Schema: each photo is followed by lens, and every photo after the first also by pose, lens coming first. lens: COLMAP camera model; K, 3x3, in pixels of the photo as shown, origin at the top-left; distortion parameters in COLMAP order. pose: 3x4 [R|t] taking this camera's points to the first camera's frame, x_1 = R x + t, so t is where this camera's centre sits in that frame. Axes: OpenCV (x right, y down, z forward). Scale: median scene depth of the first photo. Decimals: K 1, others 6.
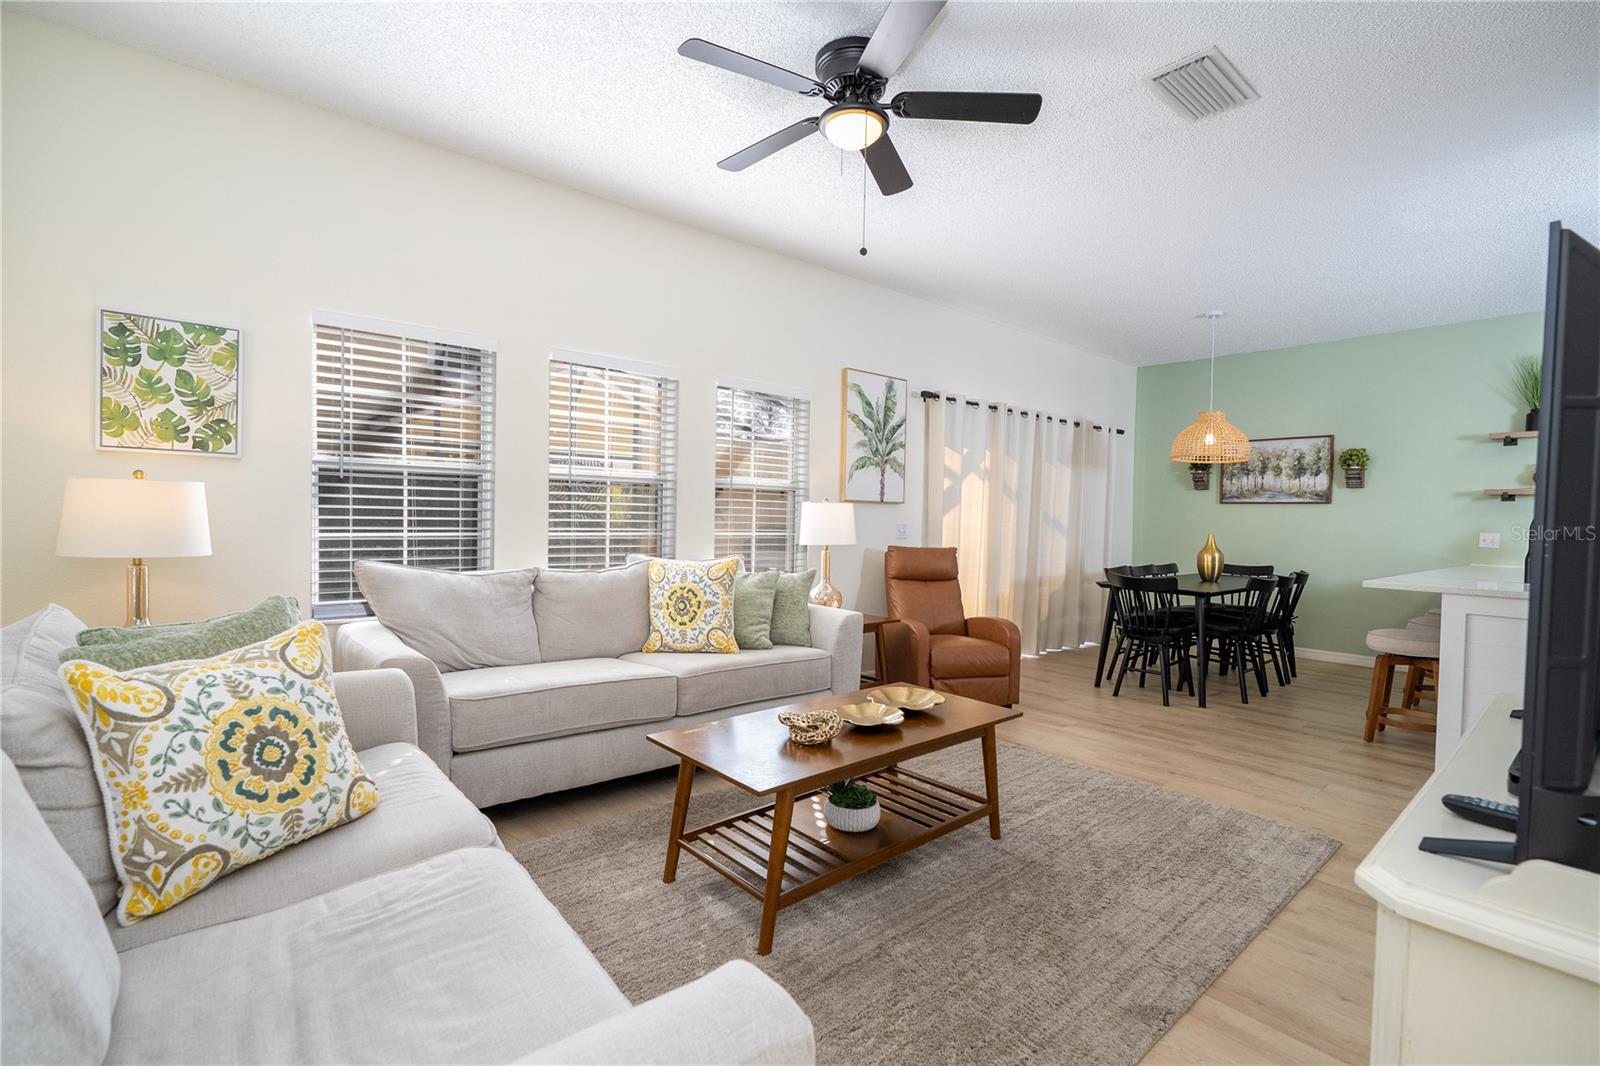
lens RADIAL K [[720.5, 0, 816.2], [0, 720.5, 533.0], [0, 0, 1]] dist [-0.003113, 0.002218]
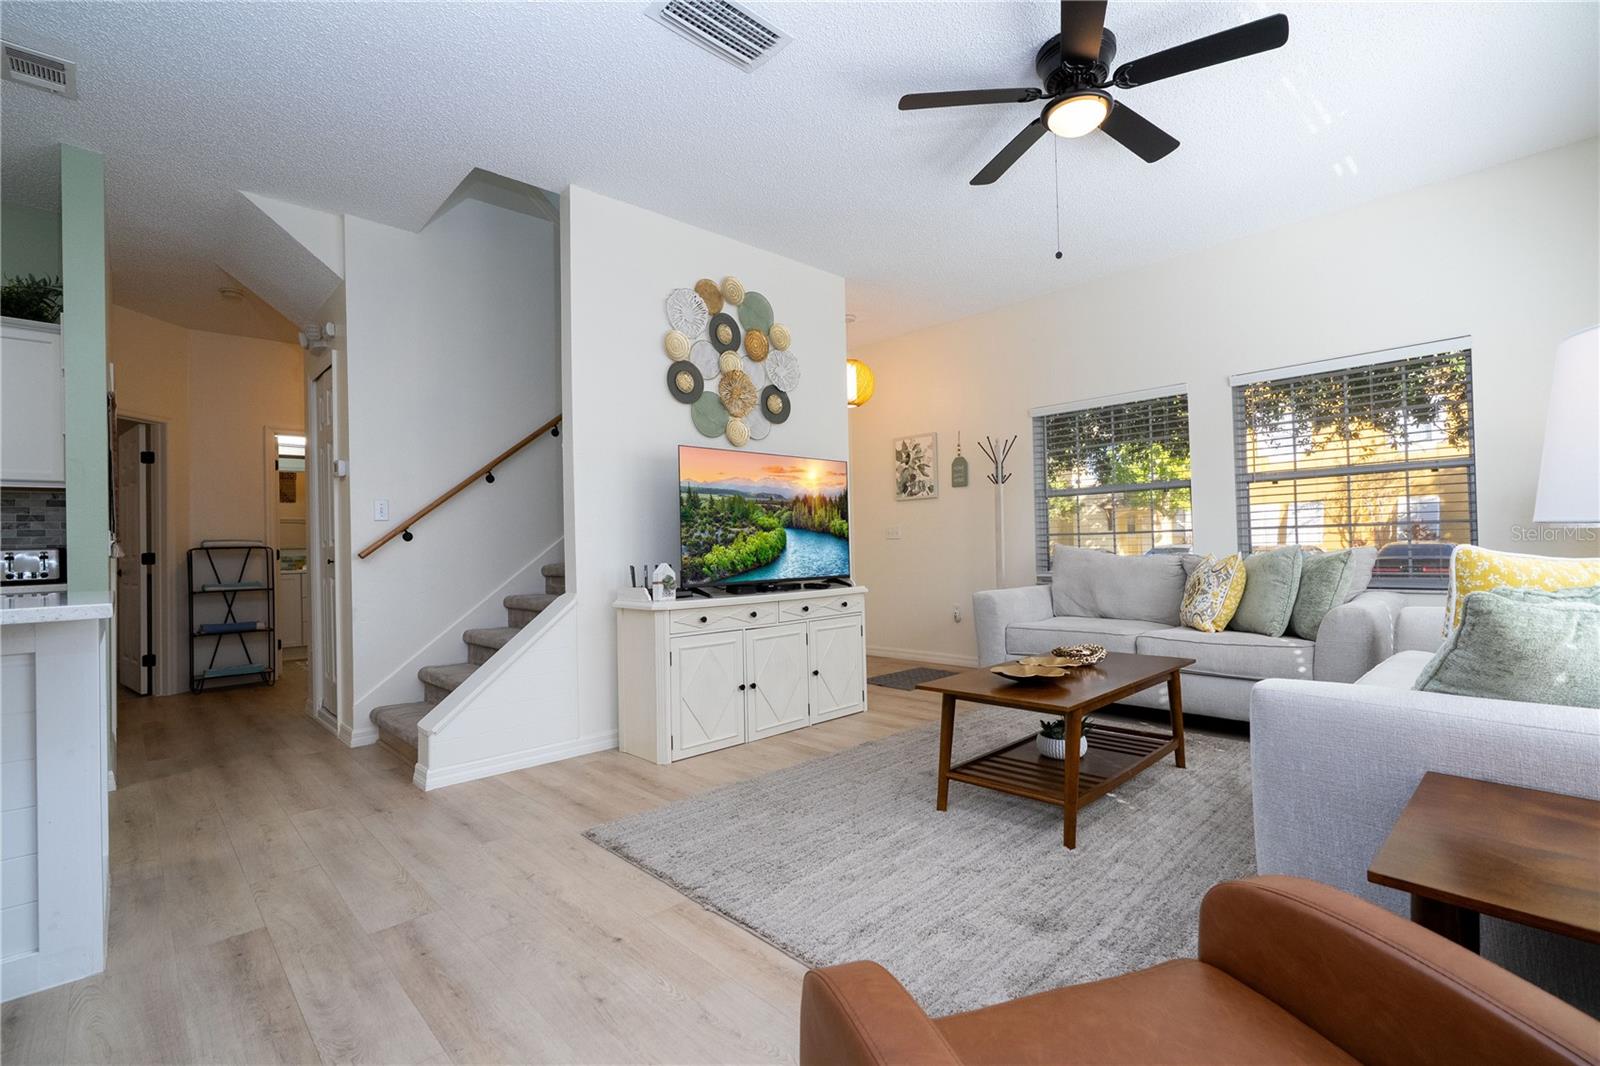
lens RADIAL K [[720.5, 0, 808.9], [0, 720.5, 533.3], [0, 0, 1]] dist [-0.003113, 0.002218]
pose [[-0.999067, 0.006018, -0.042756, 0.245837], [0.005648, 0.999945, 0.008782, 0.015578], [0.042807, 0.008532, -0.999047, 1.019161]]
